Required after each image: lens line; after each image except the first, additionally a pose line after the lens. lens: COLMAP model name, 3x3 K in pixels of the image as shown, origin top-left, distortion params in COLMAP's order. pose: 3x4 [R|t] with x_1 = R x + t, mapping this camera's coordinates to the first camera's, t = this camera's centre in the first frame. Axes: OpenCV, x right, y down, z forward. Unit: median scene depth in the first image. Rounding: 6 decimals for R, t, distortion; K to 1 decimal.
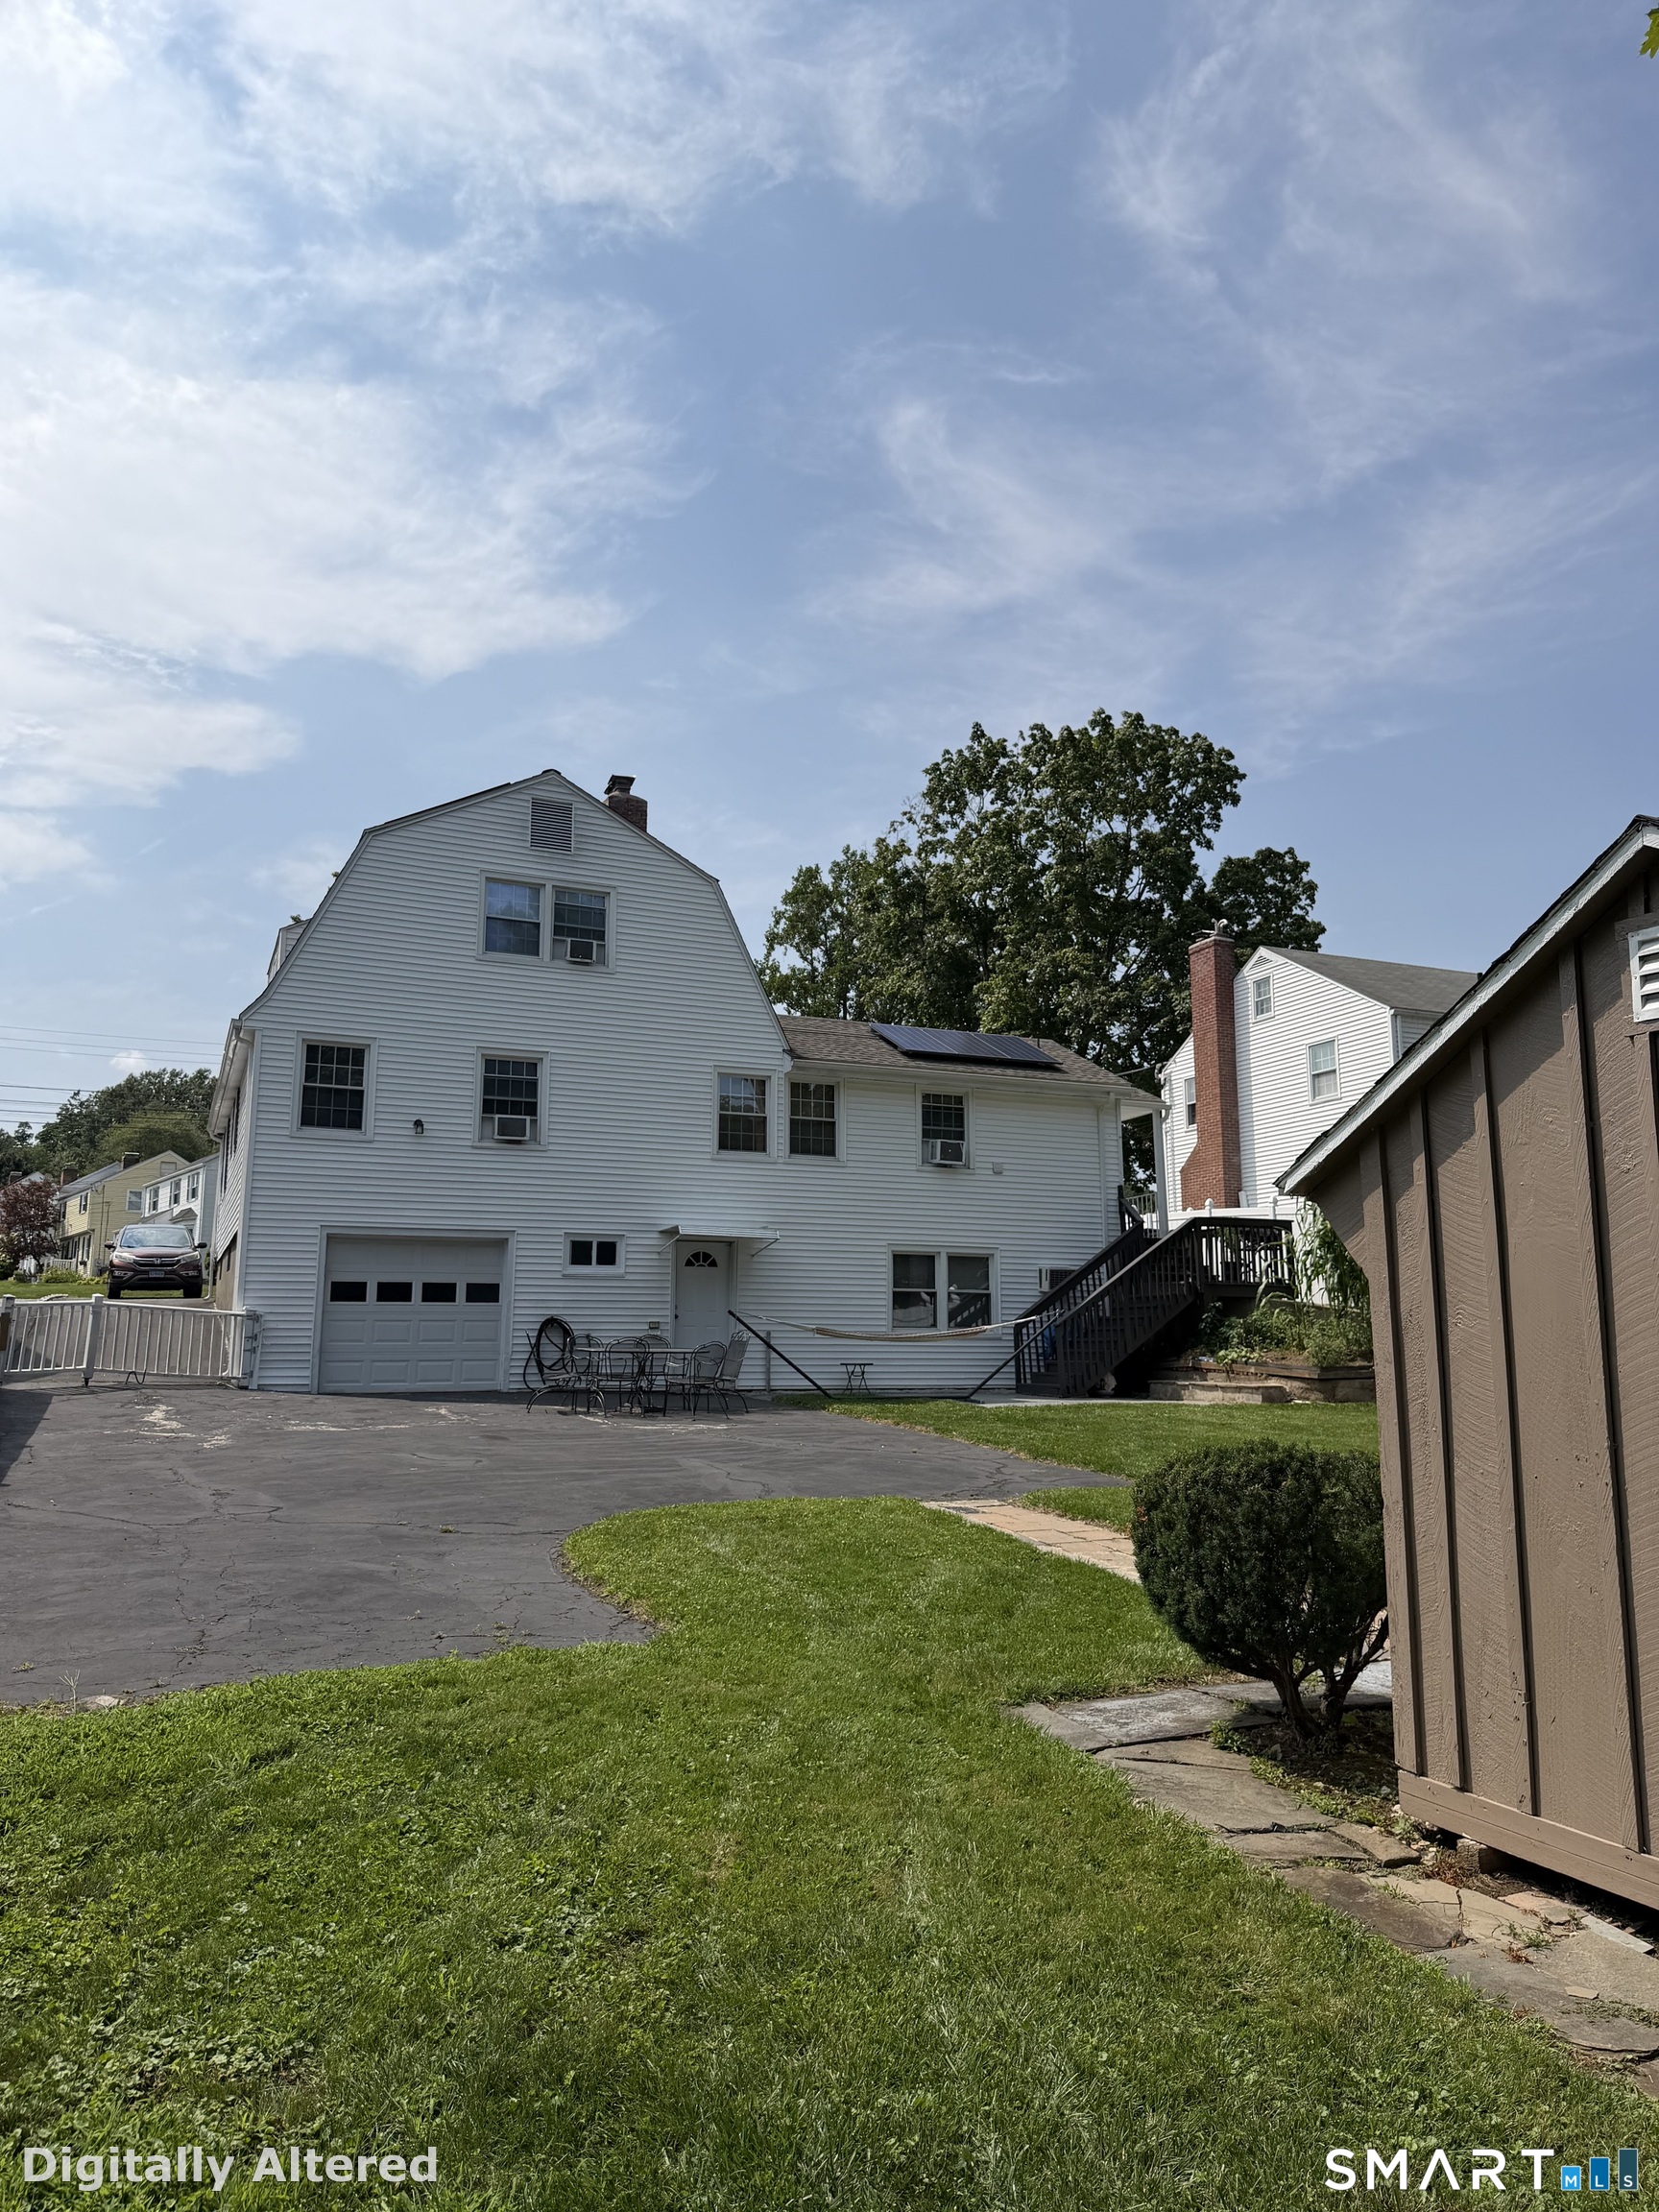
lens RADIAL K [[1545.5, 0, 763.4], [0, 1545.5, 1105.1], [0, 0, 1]] dist [0.069981, -0.081625]
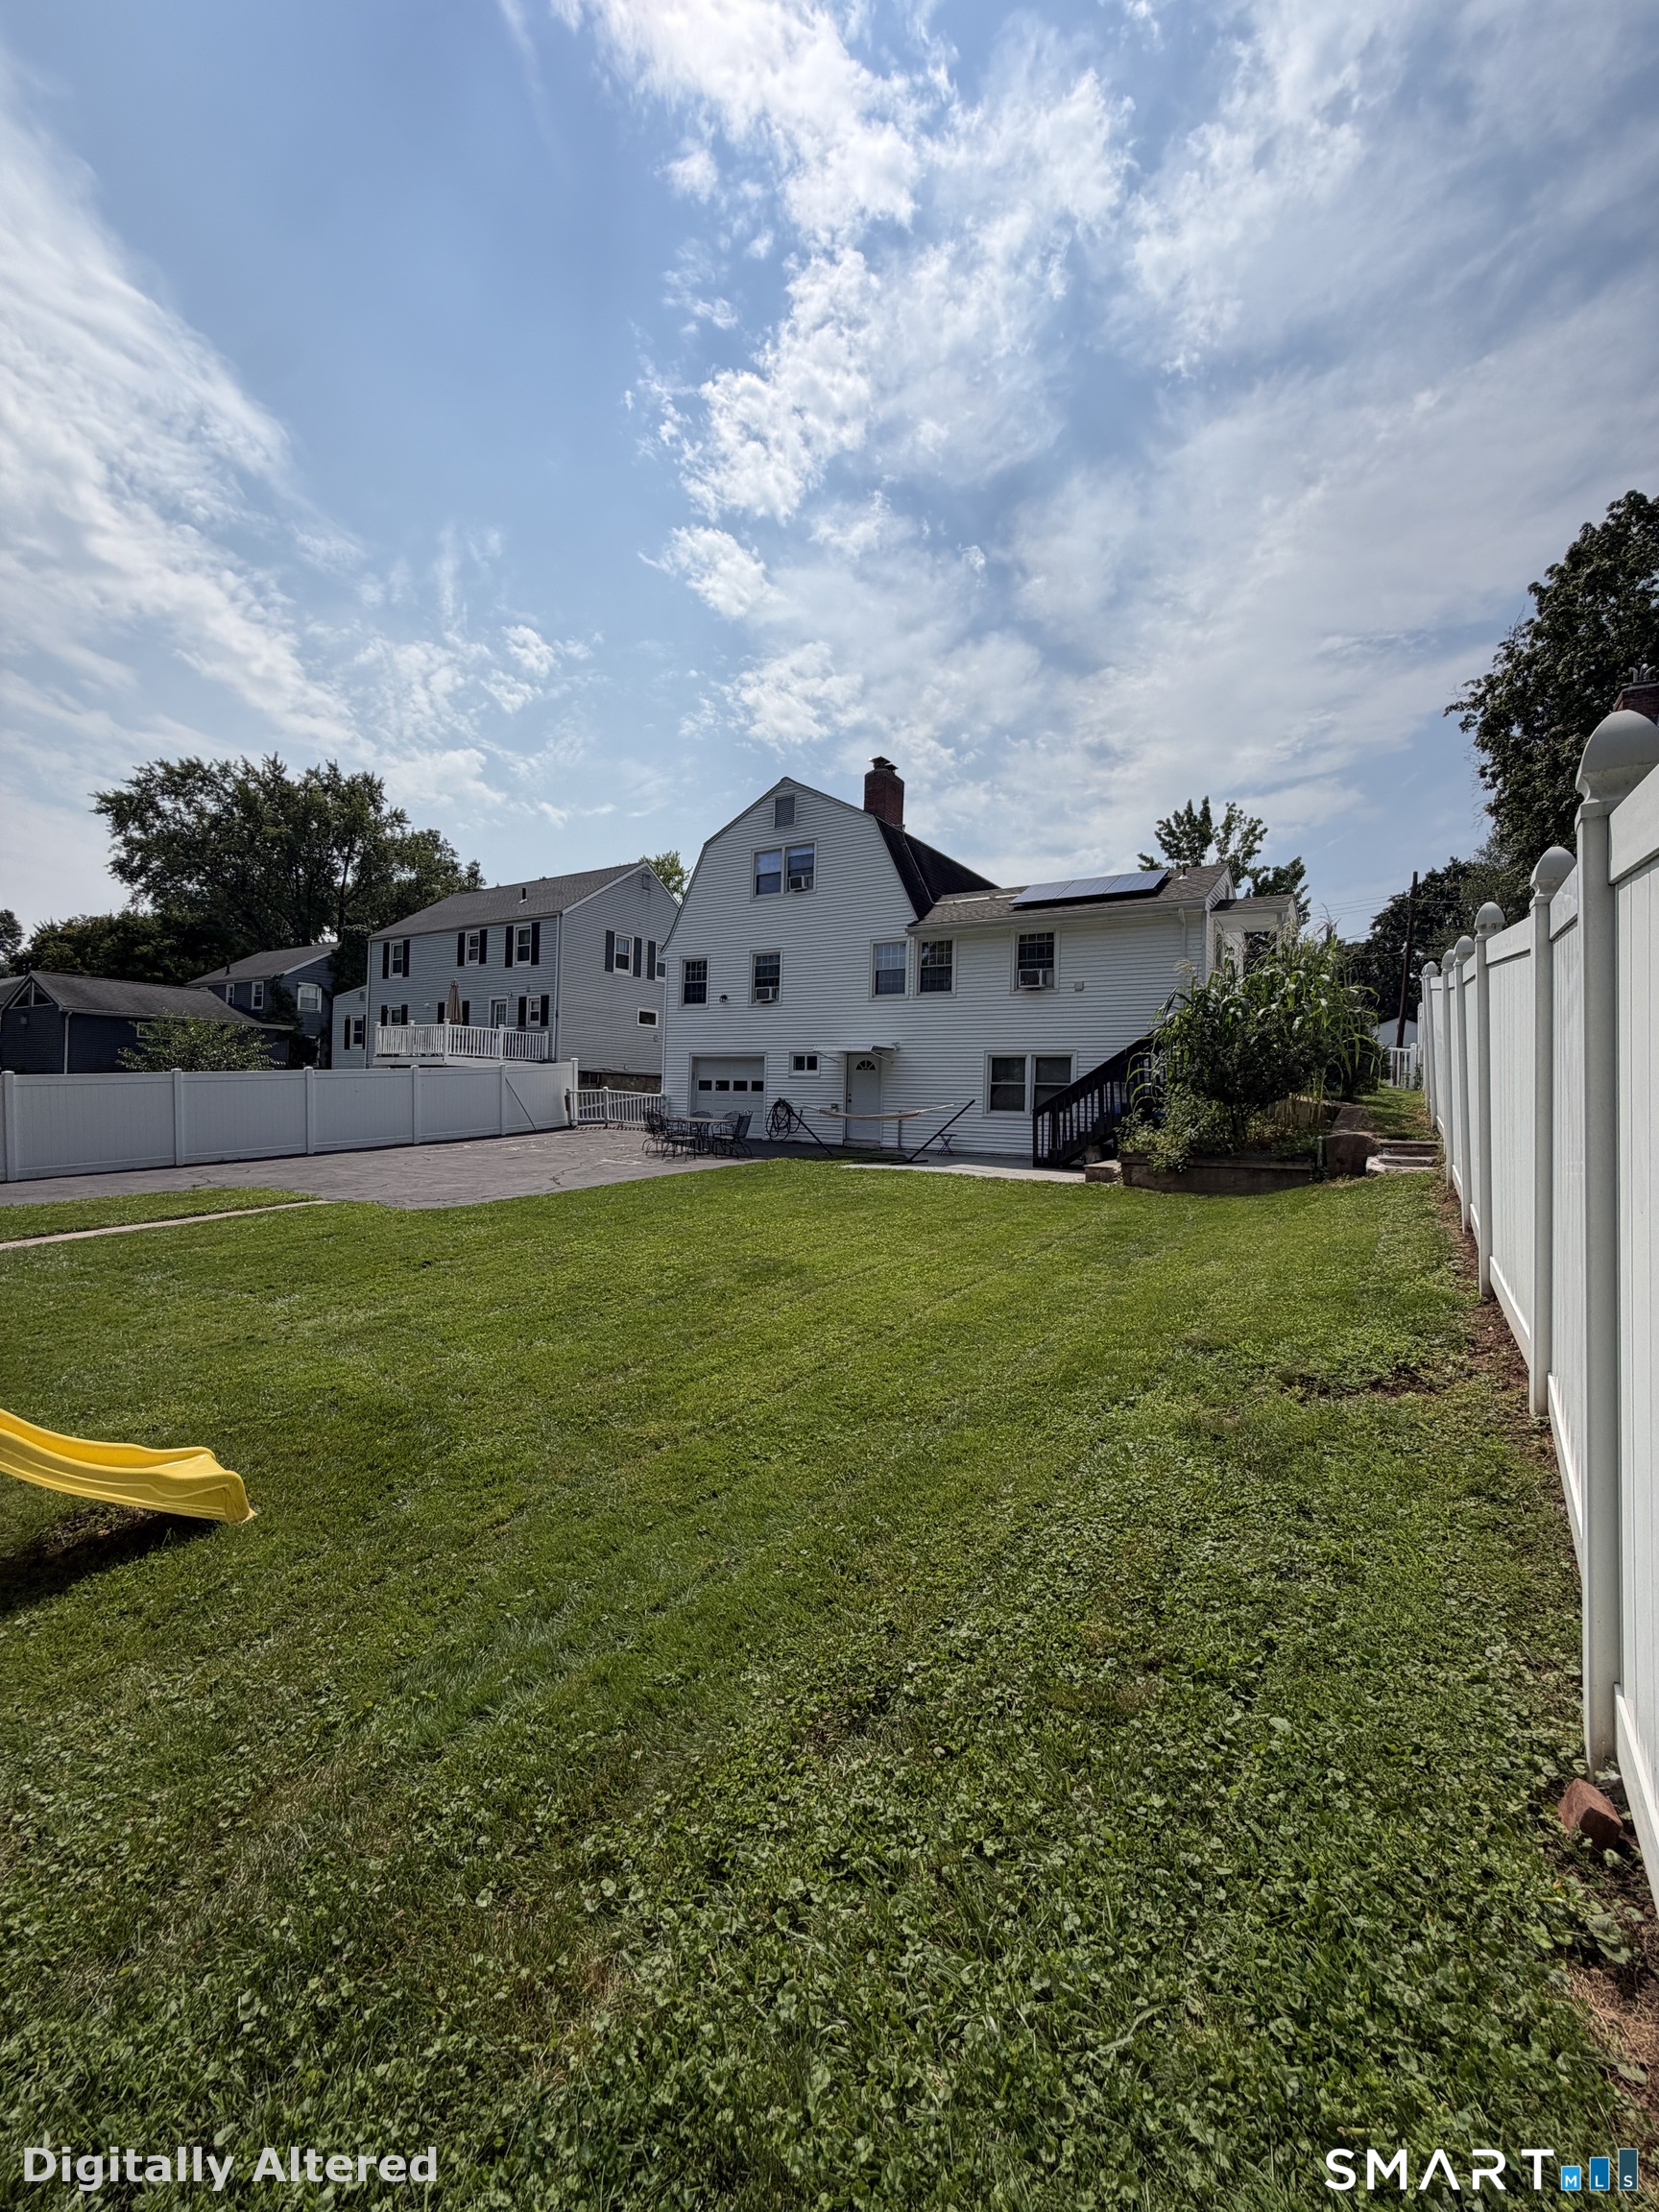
lens RADIAL K [[878.8, 0, 833.0], [0, 878.8, 1132.8], [0, 0, 1]] dist [-0.000135, -0.000508]
pose [[0.580513, 0.045576, -0.812975, 0.682323], [0.114199, 0.984007, 0.136709, 0.039799], [0.806203, -0.172203, 0.566023, 0.443706]]
